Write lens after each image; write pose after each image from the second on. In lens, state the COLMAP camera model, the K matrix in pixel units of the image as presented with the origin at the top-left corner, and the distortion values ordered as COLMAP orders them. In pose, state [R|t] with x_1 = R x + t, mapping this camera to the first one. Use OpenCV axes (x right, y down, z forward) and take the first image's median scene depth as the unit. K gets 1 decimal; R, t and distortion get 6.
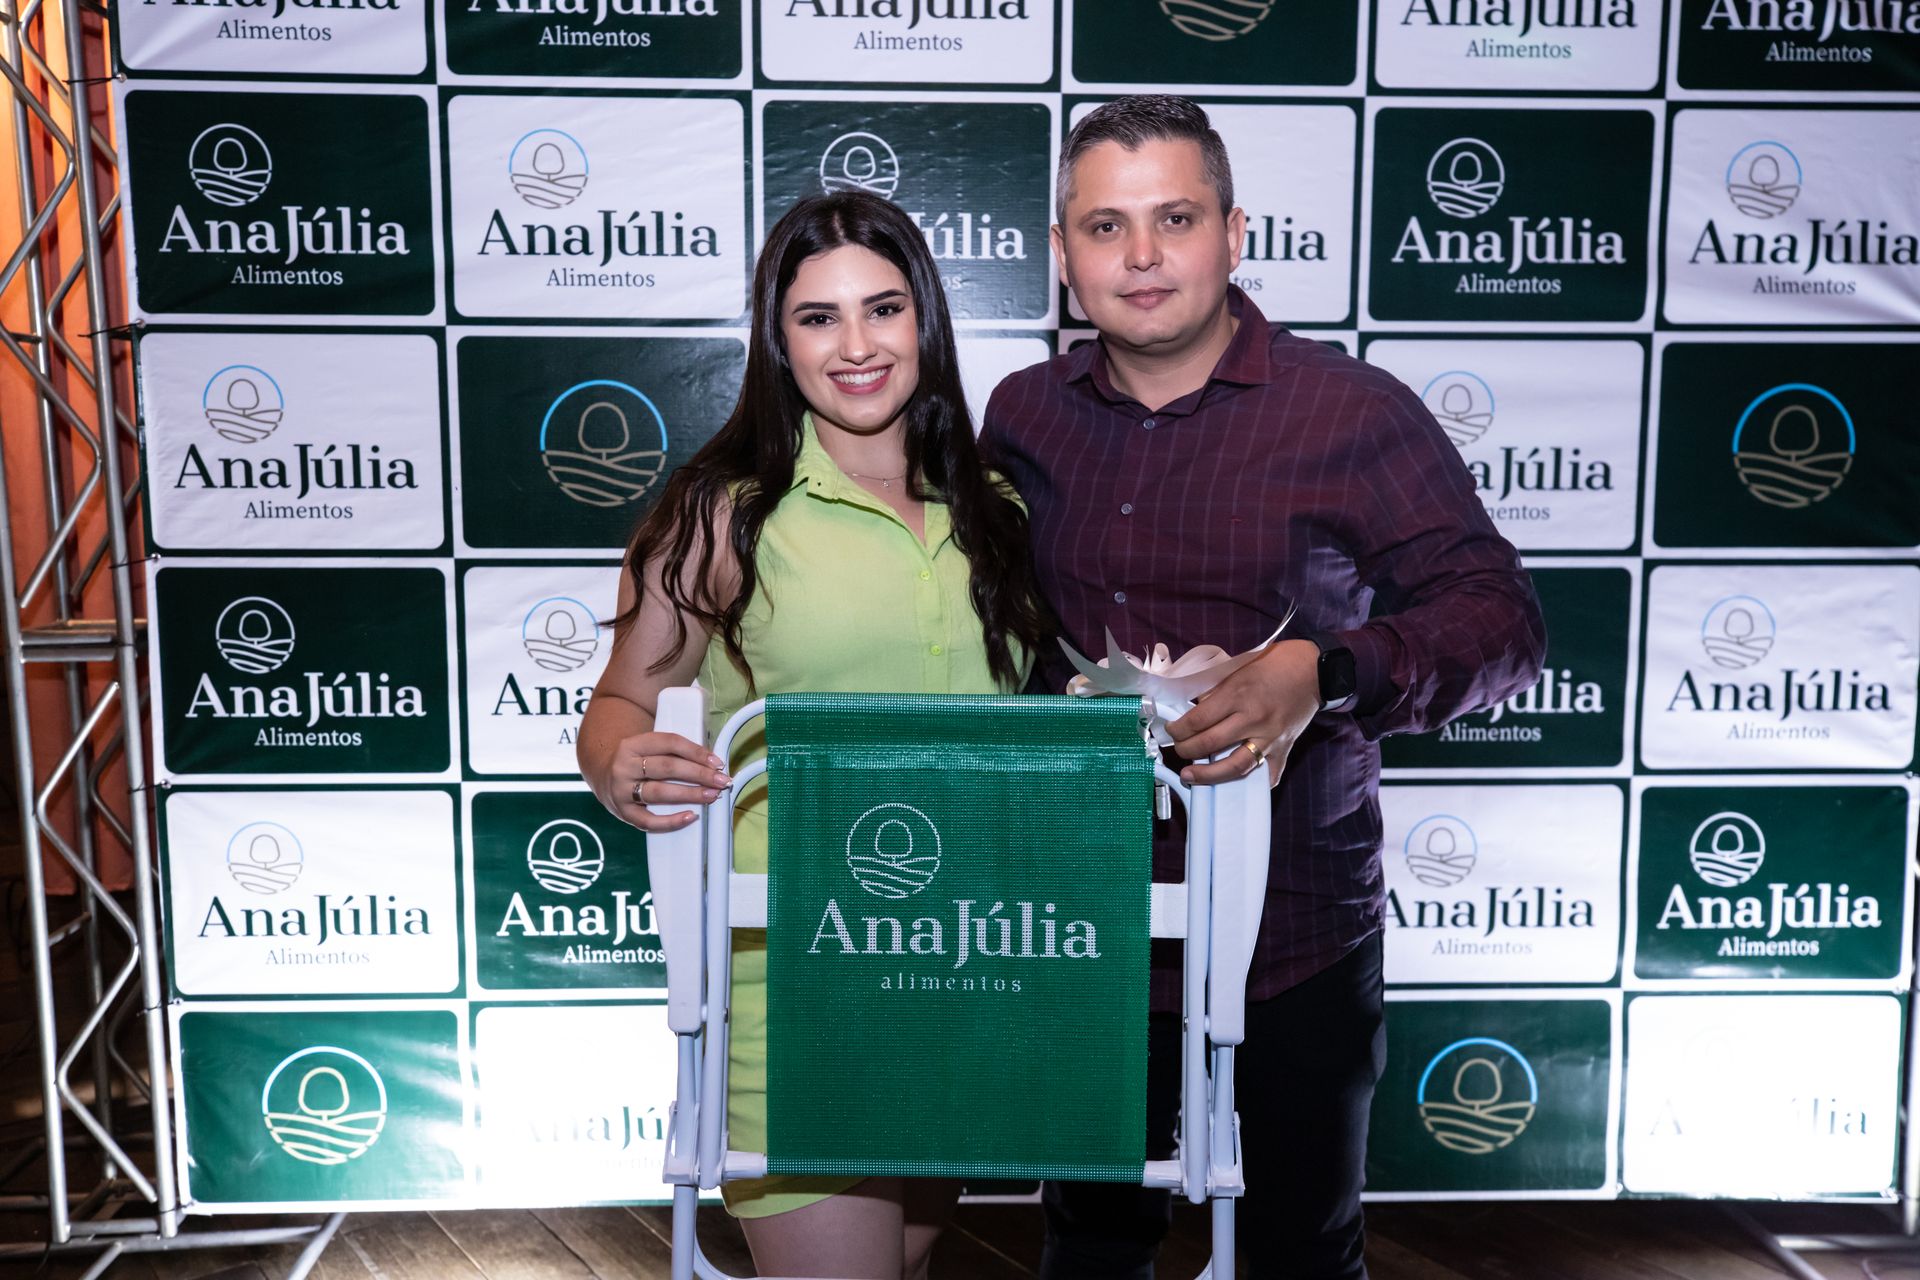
lens RADIAL K [[1594.3, 0, 947.9], [0, 1594.3, 621.0], [0, 0, 1]] dist [0.010199, 0.020606]
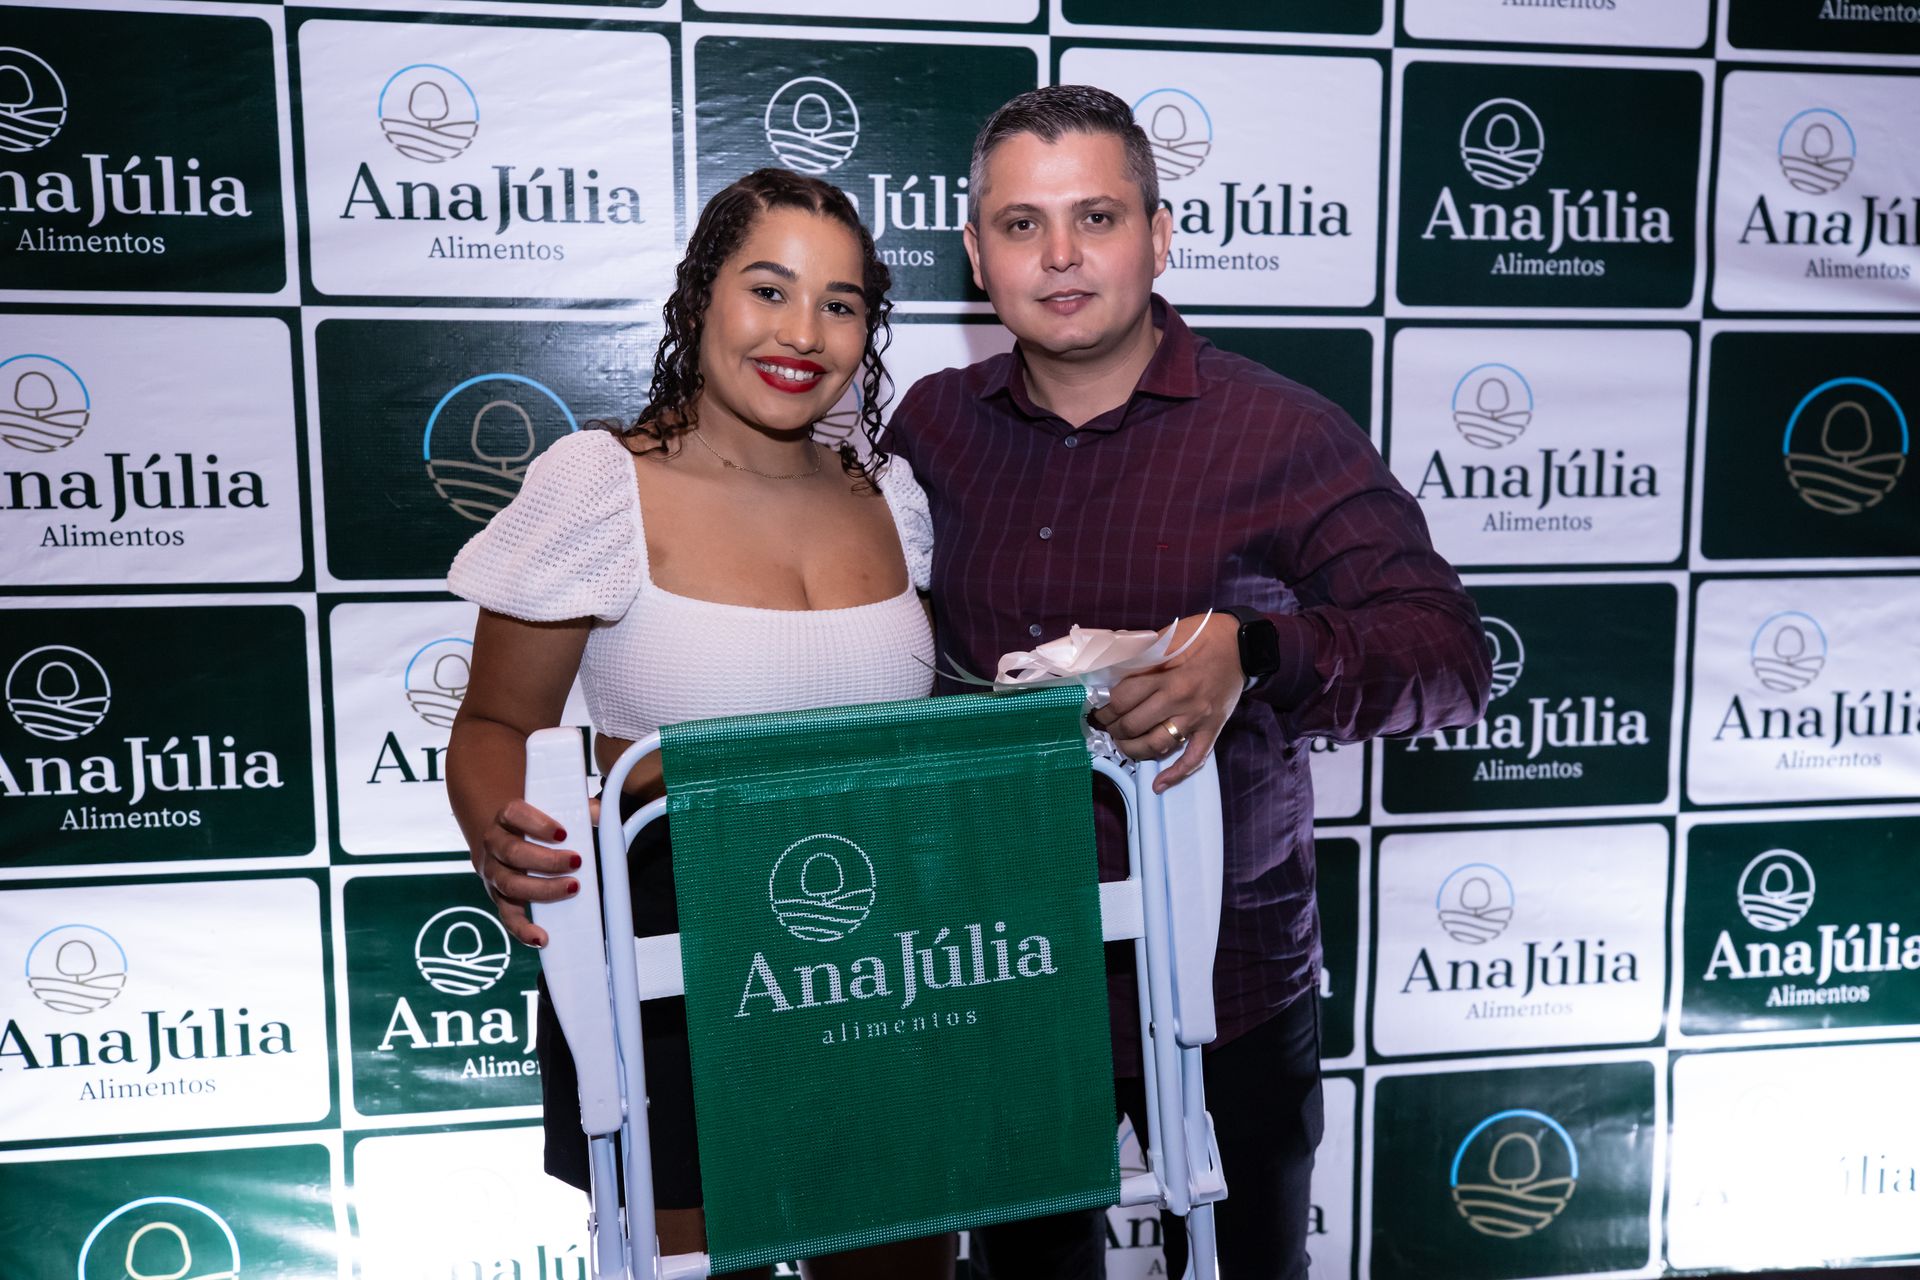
lens RADIAL K [[1594.3, 0, 971.6], [0, 1594.3, 615.9], [0, 0, 1]] dist [0.010199, 0.020606]
pose [[0.993896, -0.016334, 0.109101, -0.066517], [0.015333, 0.999832, 0.010008, -0.030448], [-0.109246, -0.008274, 0.993980, 0.154134]]
